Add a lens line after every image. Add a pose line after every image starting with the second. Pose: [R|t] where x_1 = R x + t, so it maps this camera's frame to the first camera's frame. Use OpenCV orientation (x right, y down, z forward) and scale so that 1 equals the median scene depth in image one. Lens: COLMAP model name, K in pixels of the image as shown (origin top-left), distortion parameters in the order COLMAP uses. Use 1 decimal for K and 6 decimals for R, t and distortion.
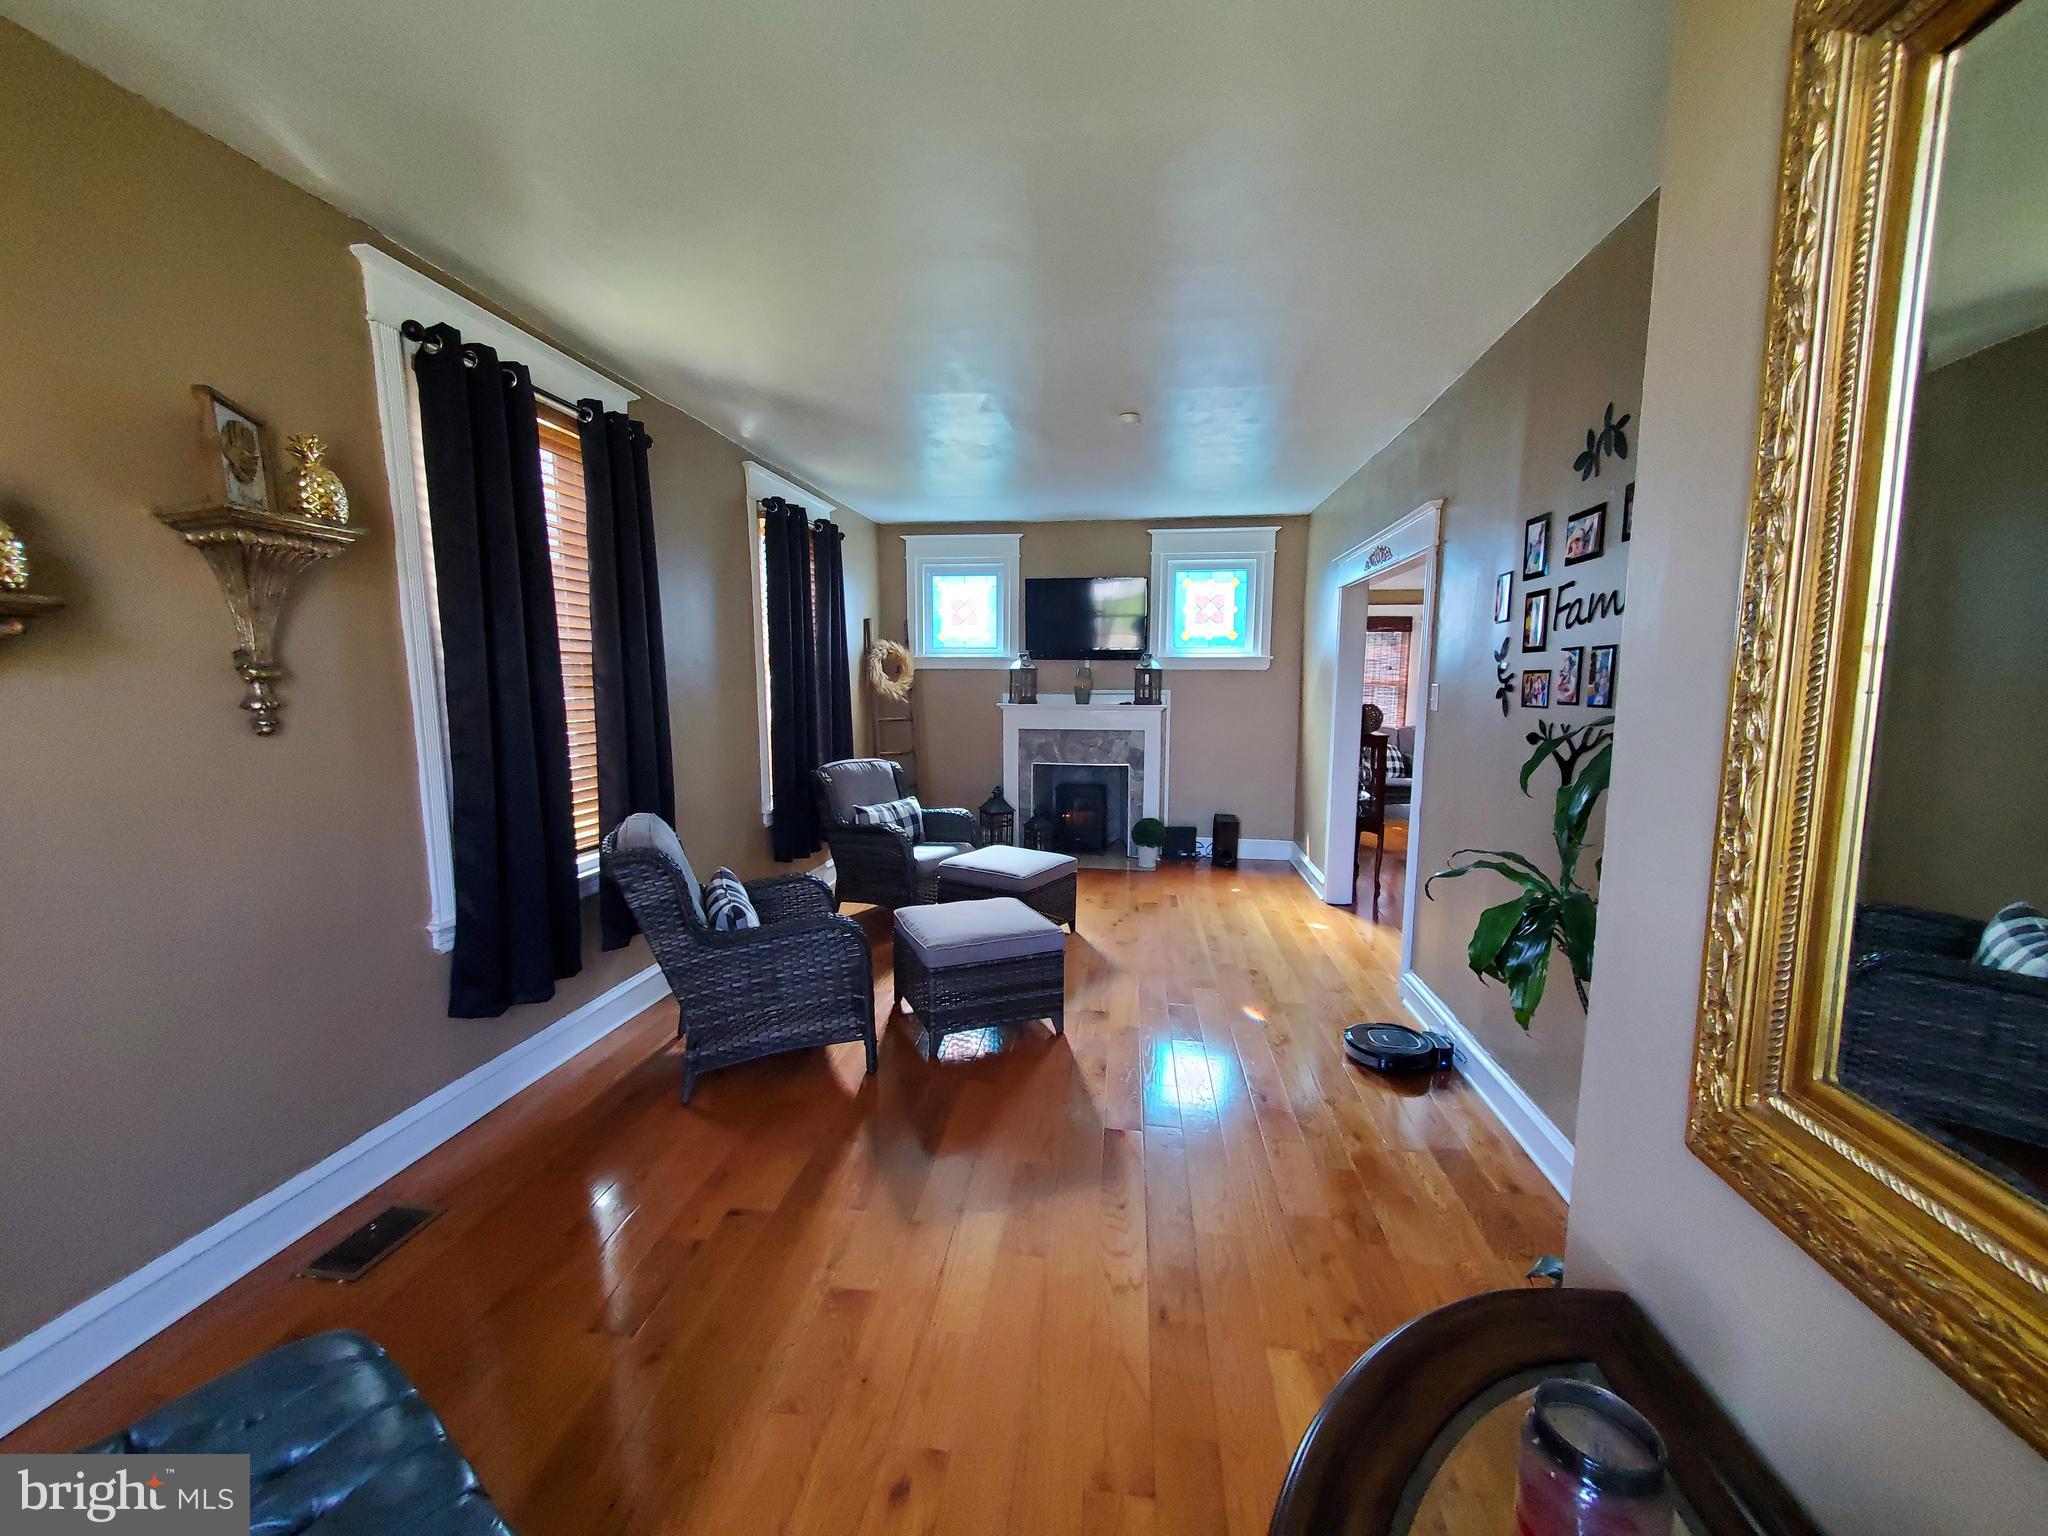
lens RADIAL K [[812.5, 0, 1024.1], [0, 812.5, 779.5], [0, 0, 1]] dist [0.007355, -0.002978]
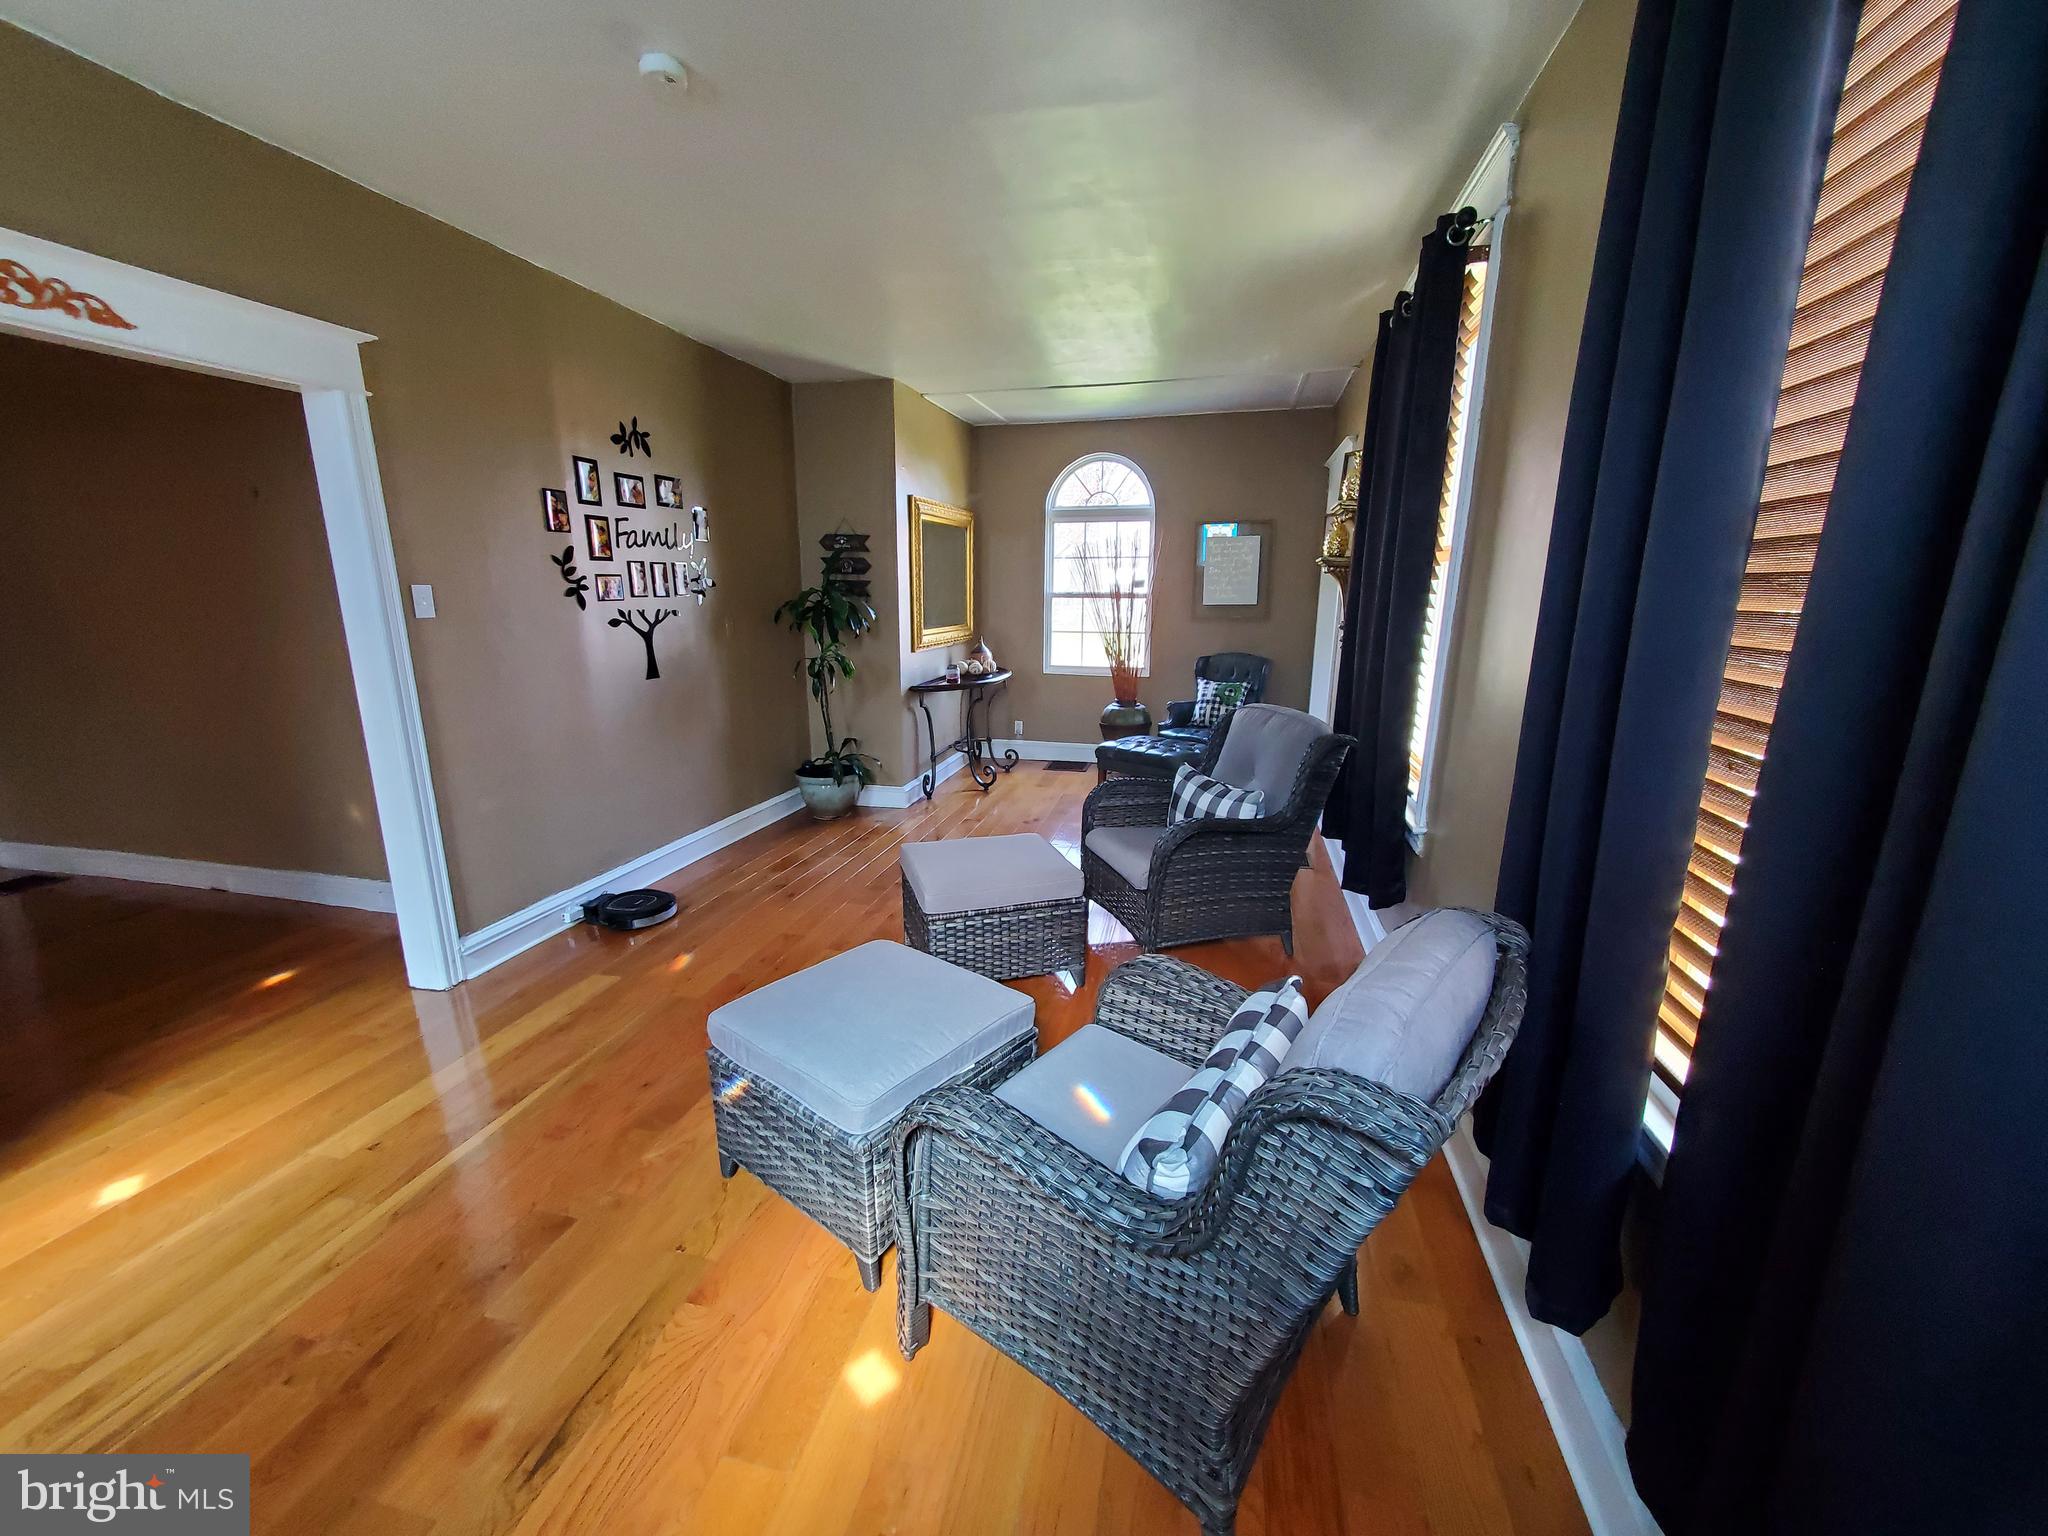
lens RADIAL K [[812.5, 0, 1020.1], [0, 812.5, 772.9], [0, 0, 1]] dist [0.007355, -0.002978]
pose [[-0.995226, -0.026932, 0.093807, -0.241998], [0.006921, 0.939274, 0.343097, -0.306759], [-0.097351, 0.342108, -0.934604, 2.505178]]
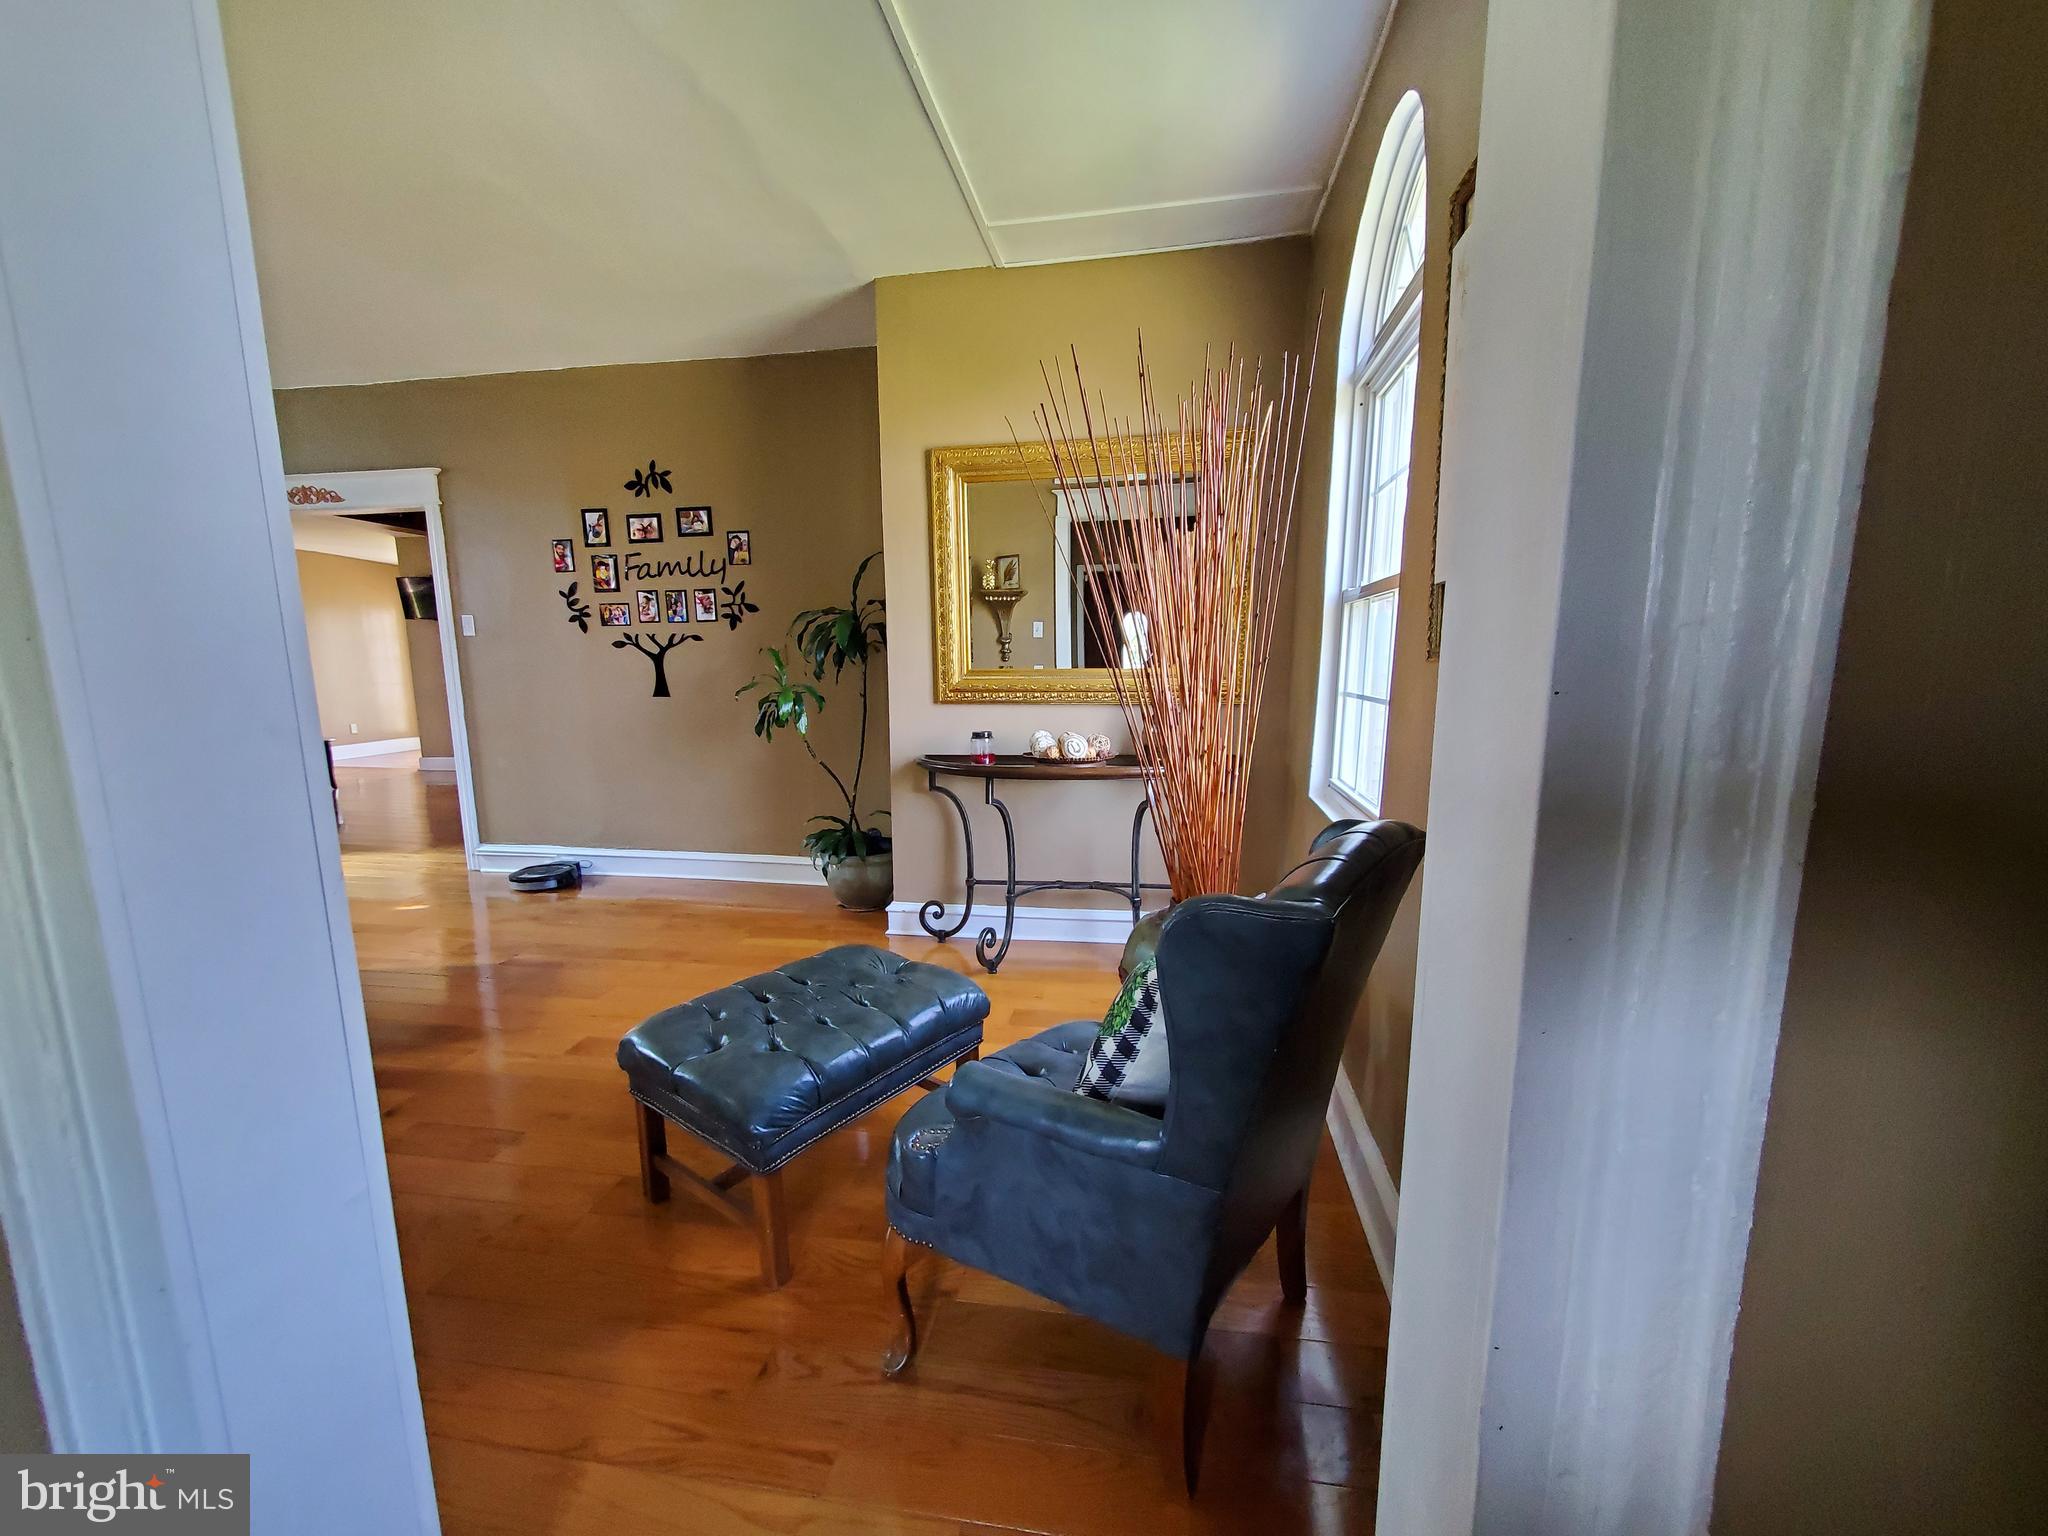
lens RADIAL K [[812.5, 0, 1021.2], [0, 812.5, 775.7], [0, 0, 1]] dist [0.007355, -0.002978]
pose [[0.029098, -0.159044, 0.986843, -1.114199], [0.132227, 0.979197, 0.153913, 0.069904], [-0.990792, 0.126008, 0.049523, 0.137346]]
